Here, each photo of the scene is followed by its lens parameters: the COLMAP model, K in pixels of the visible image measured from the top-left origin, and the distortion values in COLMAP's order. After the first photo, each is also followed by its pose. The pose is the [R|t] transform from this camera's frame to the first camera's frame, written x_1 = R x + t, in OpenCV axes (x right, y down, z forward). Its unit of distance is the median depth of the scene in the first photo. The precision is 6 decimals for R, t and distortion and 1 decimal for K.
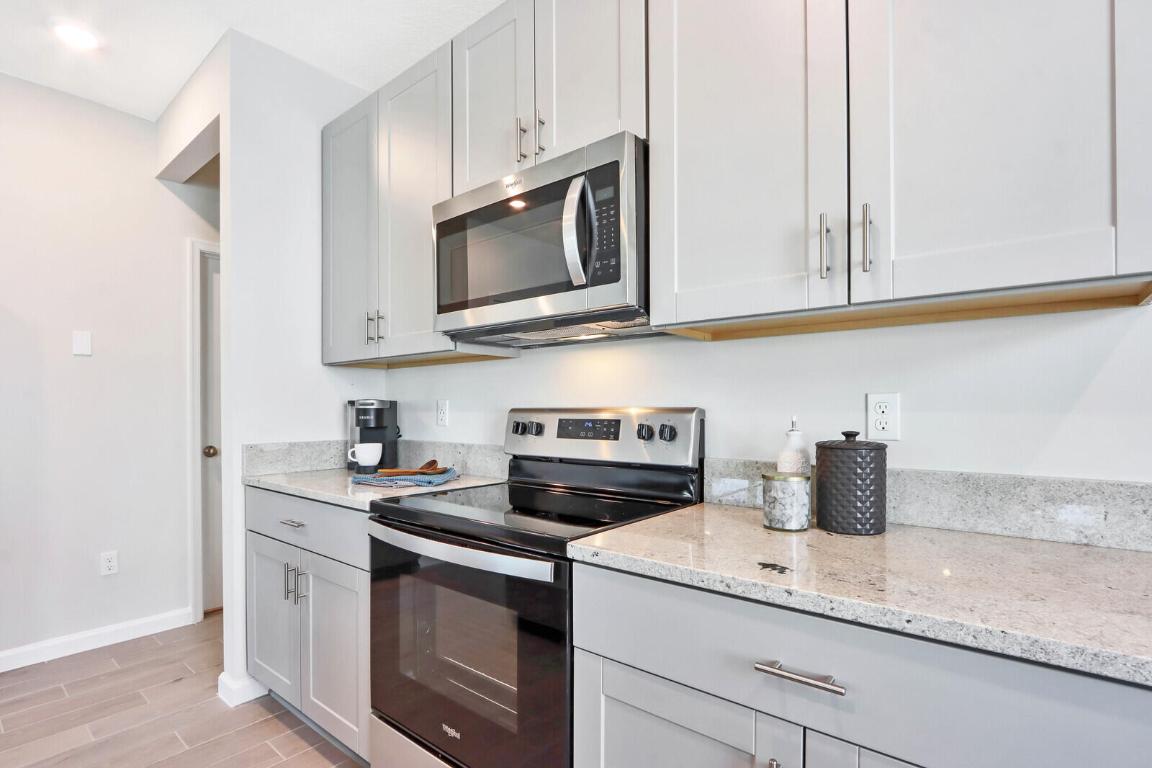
lens RADIAL K [[550.7, 0, 569.2], [0, 550.7, 408.3], [0, 0, 1]] dist [-0.029108, -0.000009]
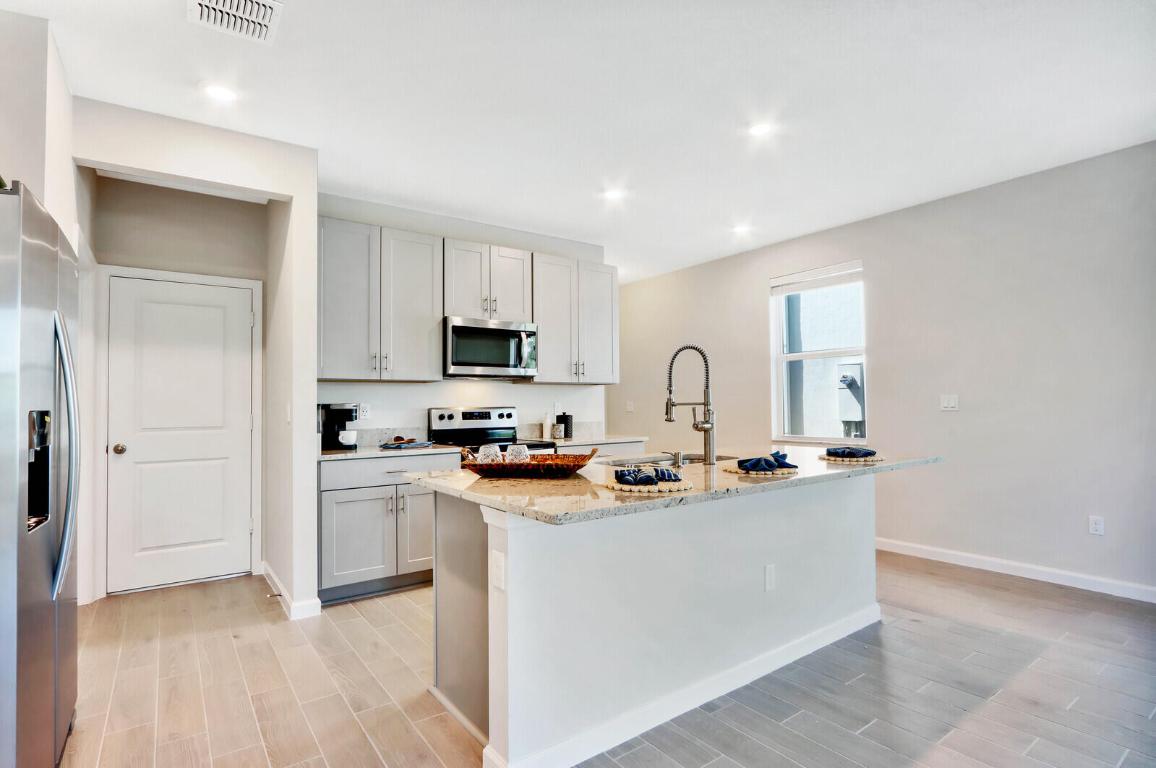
lens RADIAL K [[567.5, 0, 562.5], [0, 567.5, 395.4], [0, 0, 1]] dist [-0.049275, 0.000018]
pose [[0.265696, 0.017656, 0.963895, -2.529205], [0.009359, 0.999738, -0.020893, 0.003056], [-0.964011, 0.014572, 0.265461, -0.050911]]
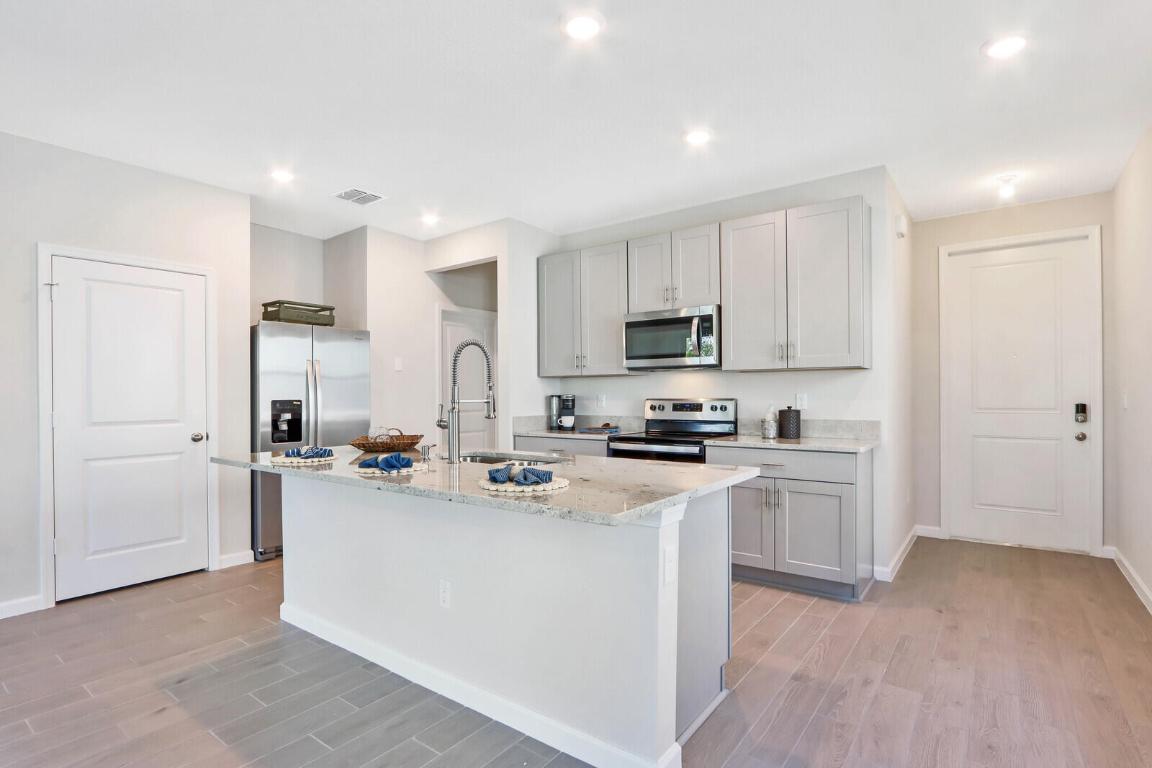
lens RADIAL K [[565.5, 0, 560.6], [0, 565.5, 395.3], [0, 0, 1]] dist [-0.049275, 0.000018]
pose [[0.999387, -0.003624, 0.034824, -0.659992], [0.003663, 0.999993, -0.001056, -0.016163], [-0.034820, 0.001183, 0.999393, -1.578319]]
